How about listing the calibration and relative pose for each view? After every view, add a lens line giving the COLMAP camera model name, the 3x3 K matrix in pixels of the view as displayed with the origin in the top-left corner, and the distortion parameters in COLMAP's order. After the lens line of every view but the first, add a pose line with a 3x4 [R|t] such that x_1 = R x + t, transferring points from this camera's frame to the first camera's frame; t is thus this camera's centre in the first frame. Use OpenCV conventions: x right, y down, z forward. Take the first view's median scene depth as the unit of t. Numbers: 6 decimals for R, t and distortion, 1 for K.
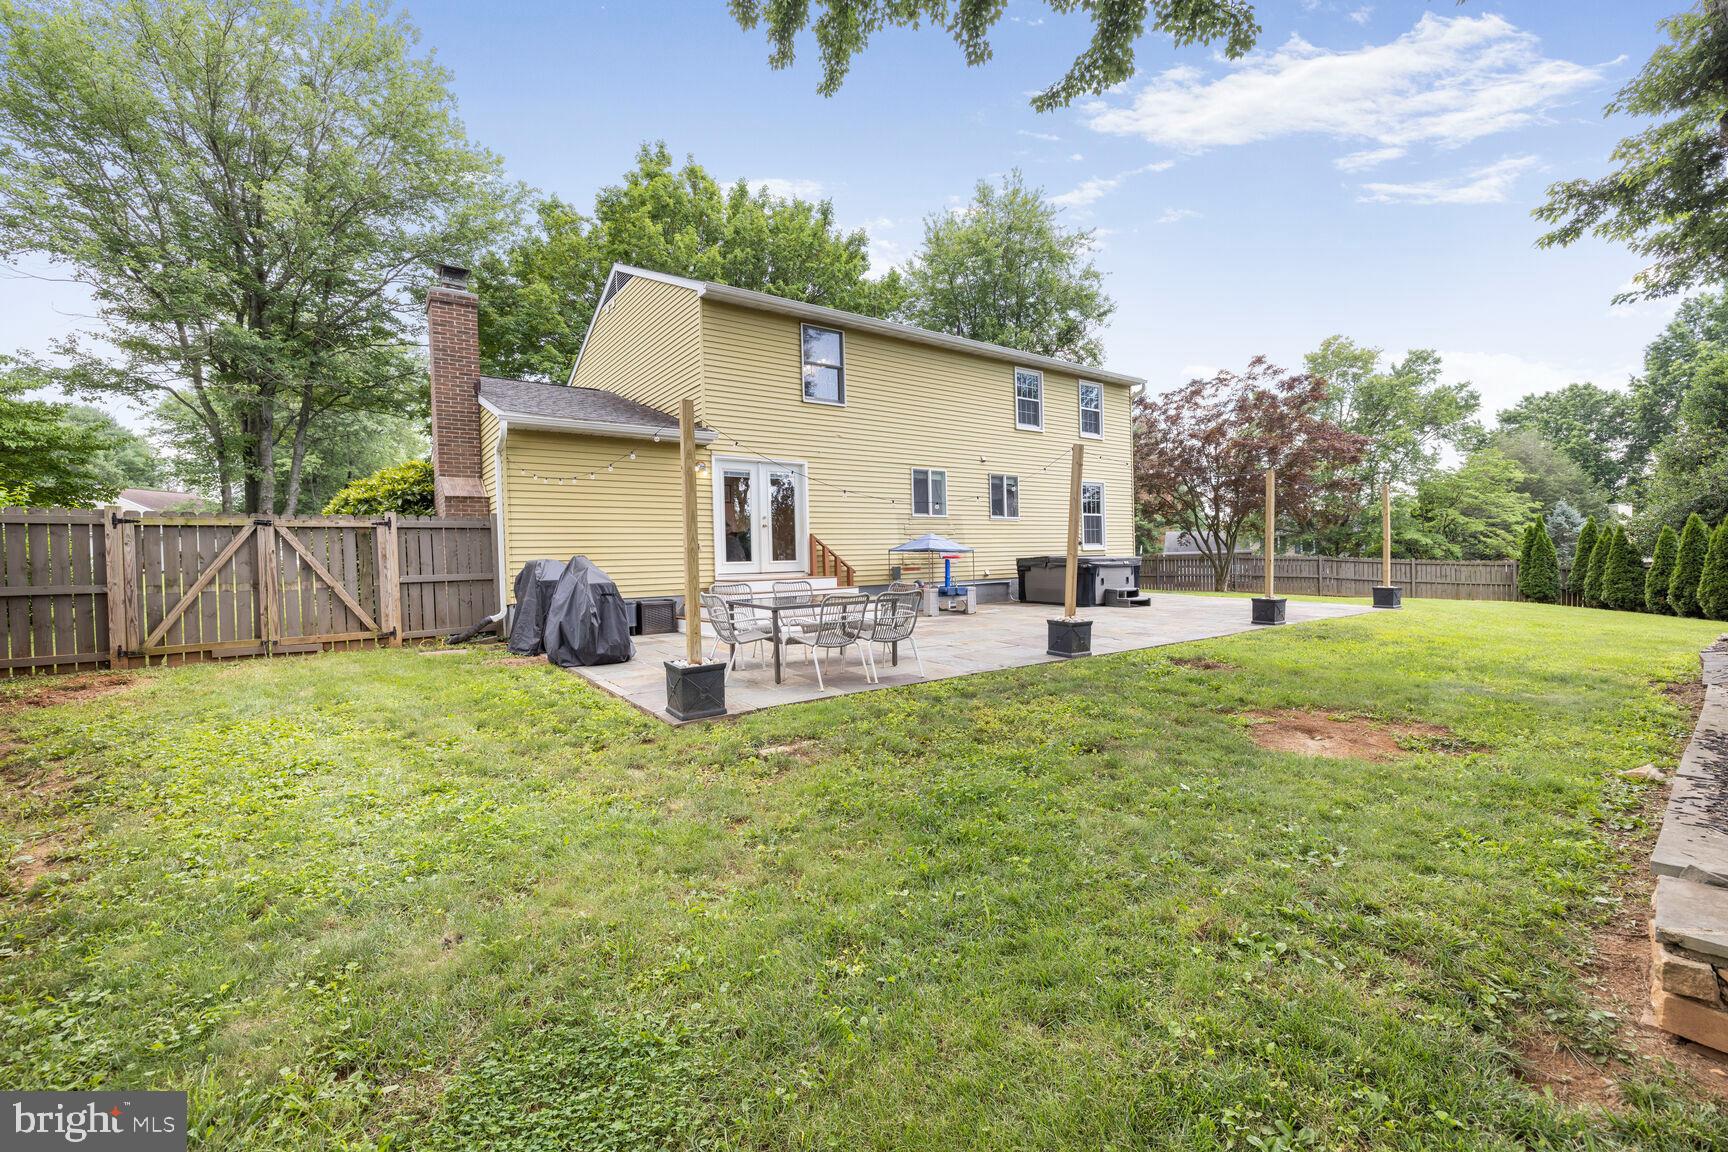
lens RADIAL K [[745.1, 0, 860.8], [0, 745.1, 574.0], [0, 0, 1]] dist [-0.000221, -0.000261]
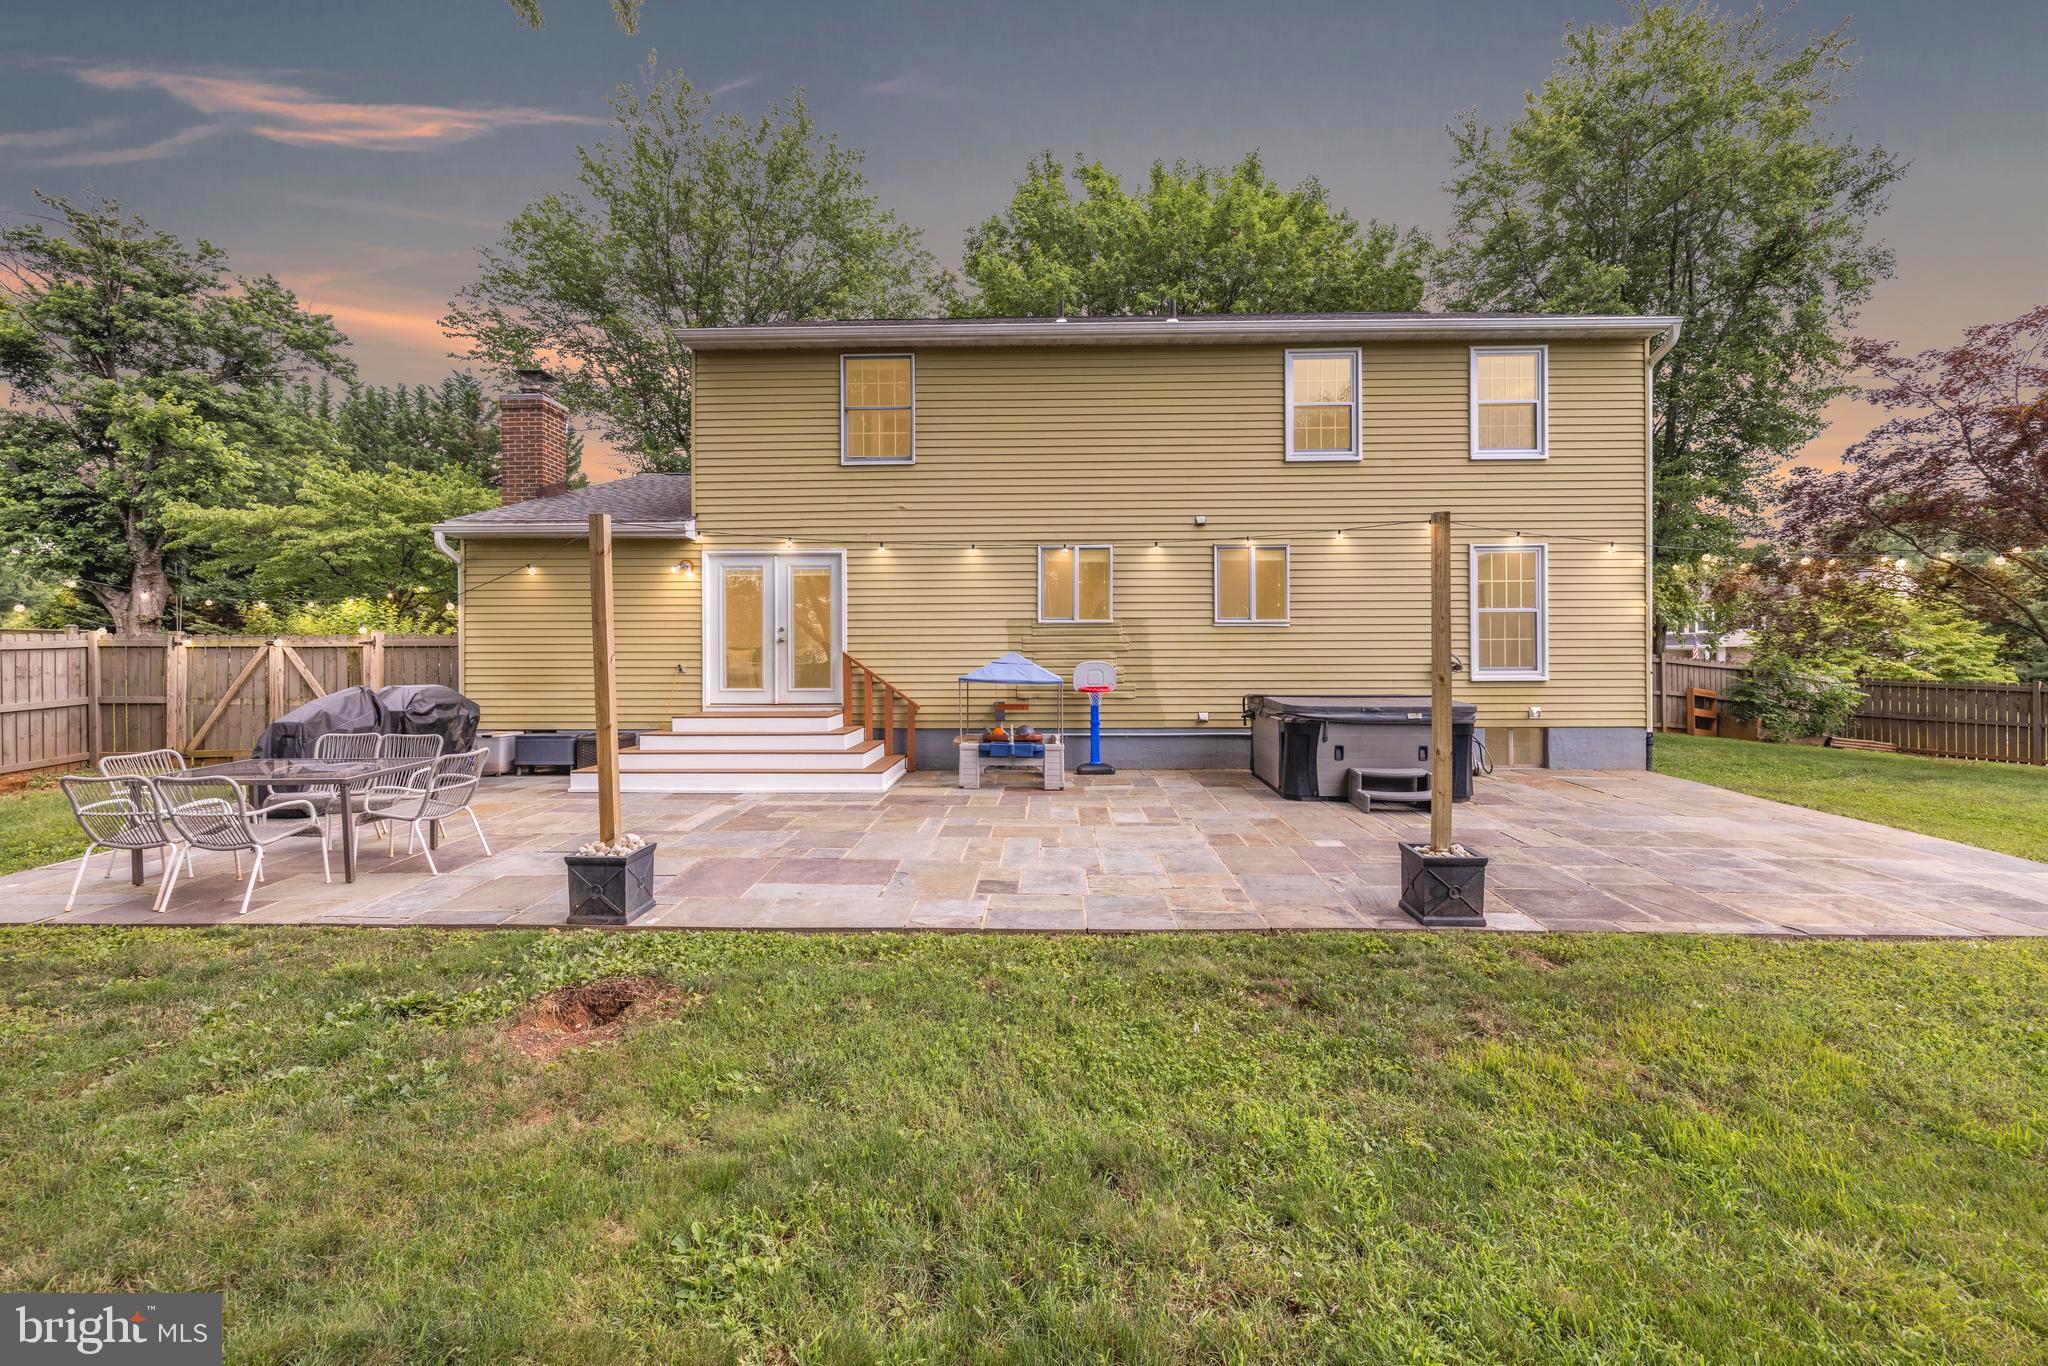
lens RADIAL K [[883.1, 0, 1023.7], [0, 883.1, 675.8], [0, 0, 1]] dist [-0.000221, -0.000261]
pose [[0.776760, 0.029902, -0.629086, 0.539237], [-0.029834, 0.999498, 0.010672, -0.041600], [0.629090, 0.010478, 0.777262, 0.419515]]
